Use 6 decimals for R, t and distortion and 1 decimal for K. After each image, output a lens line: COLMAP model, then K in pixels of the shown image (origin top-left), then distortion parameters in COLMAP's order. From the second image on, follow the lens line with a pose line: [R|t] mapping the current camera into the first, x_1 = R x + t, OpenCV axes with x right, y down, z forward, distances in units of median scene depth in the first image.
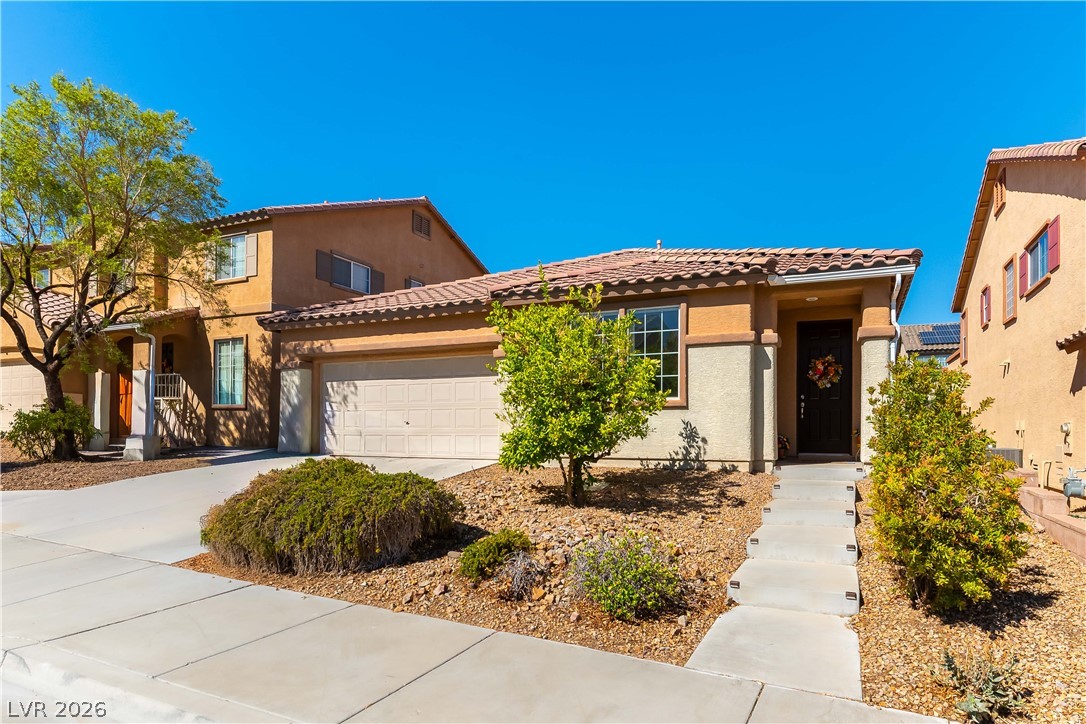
lens RADIAL K [[473.3, 0, 543.3], [0, 473.3, 354.8], [0, 0, 1]] dist [0.002998, -0.000982]
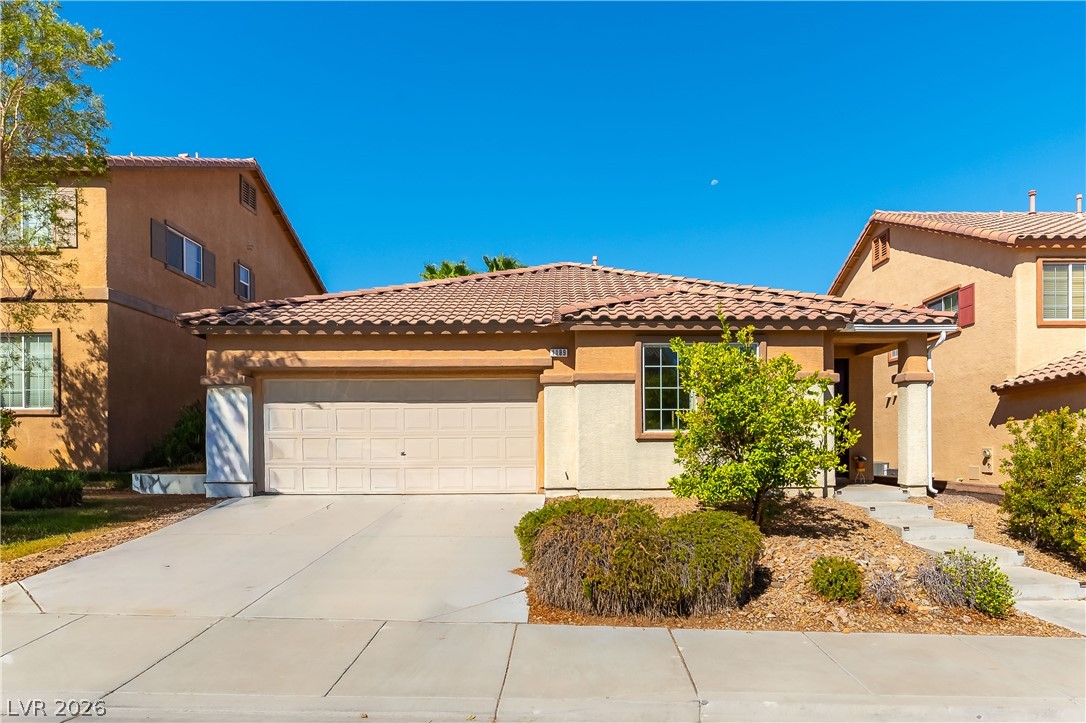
lens RADIAL K [[537.4, 0, 545.7], [0, 537.4, 368.5], [0, 0, 1]] dist [0.006333, 0.000453]
pose [[0.947914, 0.036815, 0.316393, -0.341590], [-0.037494, 0.999289, -0.003943, -0.015339], [-0.316313, -0.008125, 0.948620, -0.000158]]
